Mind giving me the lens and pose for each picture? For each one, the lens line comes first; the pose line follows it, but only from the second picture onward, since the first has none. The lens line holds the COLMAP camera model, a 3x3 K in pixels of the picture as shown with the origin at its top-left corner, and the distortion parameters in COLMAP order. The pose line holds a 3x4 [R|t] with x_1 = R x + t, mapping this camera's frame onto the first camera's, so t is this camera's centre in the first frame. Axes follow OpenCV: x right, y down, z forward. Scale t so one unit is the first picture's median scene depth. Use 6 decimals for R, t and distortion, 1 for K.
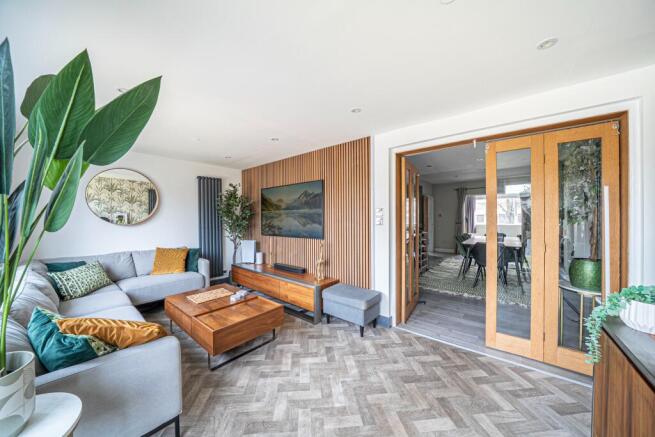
lens RADIAL K [[225.5, 0, 324.1], [0, 225.5, 220.6], [0, 0, 1]] dist [0.000057, 0.000314]
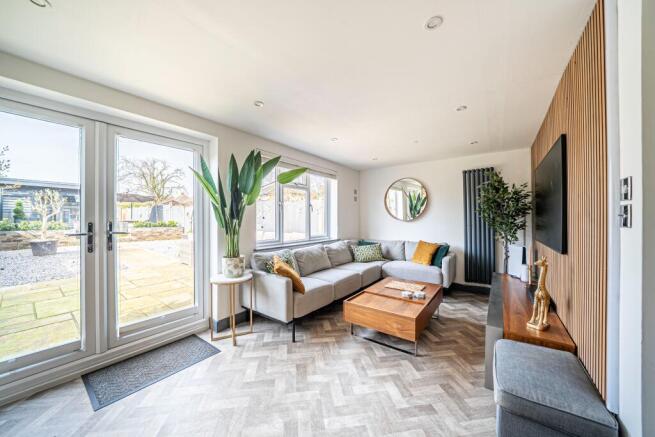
lens RADIAL K [[225.5, 0, 321.7], [0, 225.5, 219.7], [0, 0, 1]] dist [0.000057, 0.000314]
pose [[0.075426, 0.004835, -0.997140, 0.720989], [-0.002948, 0.999985, 0.004625, 0.011783], [0.997147, 0.002591, 0.075439, 0.697339]]
